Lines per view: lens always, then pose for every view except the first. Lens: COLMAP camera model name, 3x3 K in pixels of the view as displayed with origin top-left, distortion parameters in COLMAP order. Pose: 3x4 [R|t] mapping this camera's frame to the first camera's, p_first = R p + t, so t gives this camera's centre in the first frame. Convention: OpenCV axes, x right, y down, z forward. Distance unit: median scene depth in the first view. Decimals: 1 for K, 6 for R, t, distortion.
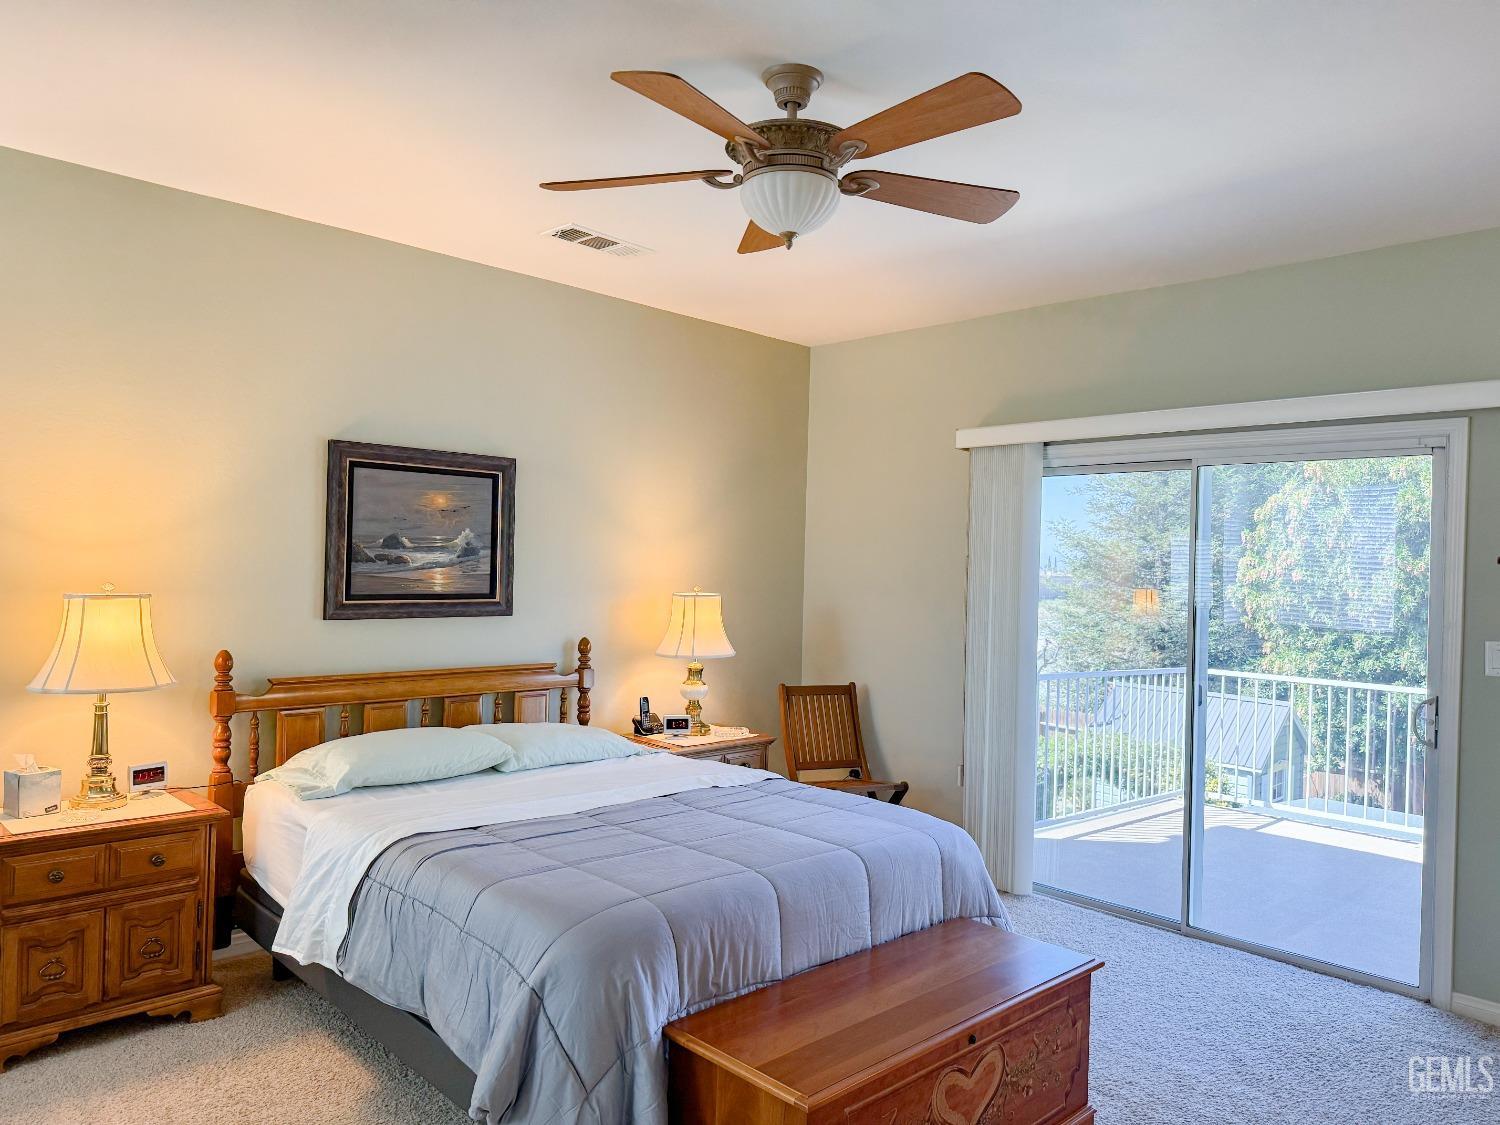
lens RADIAL K [[1039.4, 0, 750.0], [0, 1039.4, 562.5], [0, 0, 1]] dist [0.072984, -0.083393]
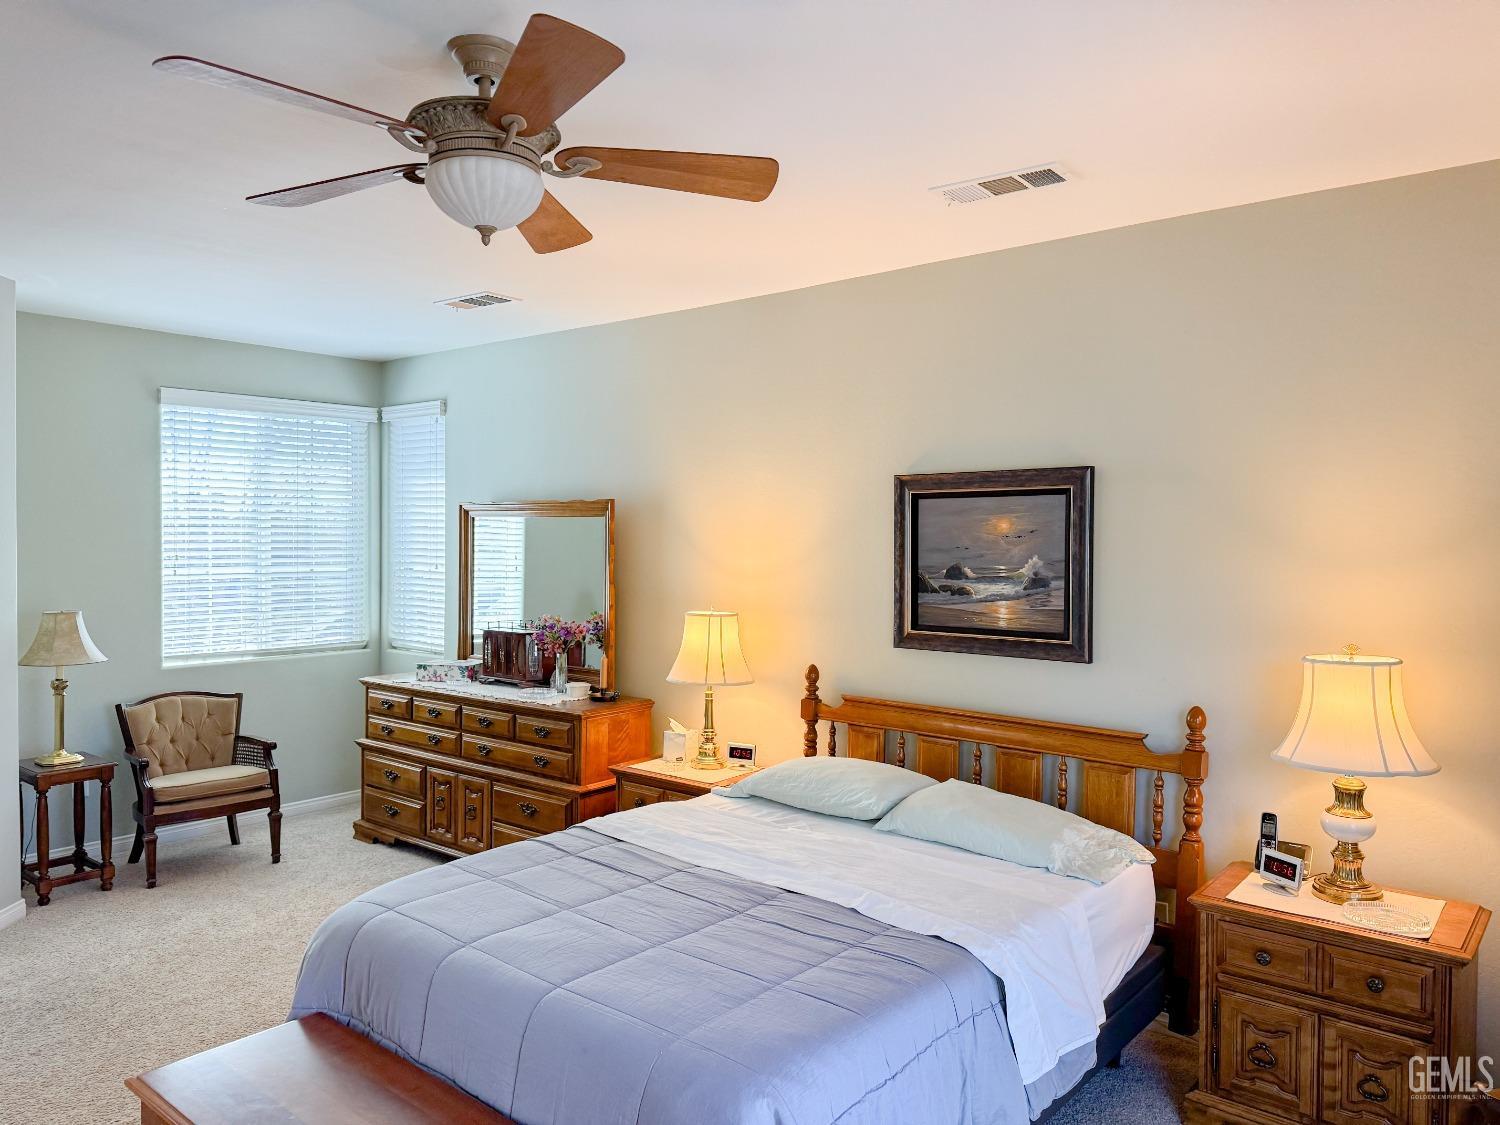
lens RADIAL K [[1039.4, 0, 750.0], [0, 1039.4, 562.5], [0, 0, 1]] dist [0.072984, -0.083393]
pose [[0.081435, 0.007419, -0.996651, 0.589283], [0.010228, 0.999913, 0.008279, -0.038058], [0.996626, -0.010868, 0.081352, 0.725609]]
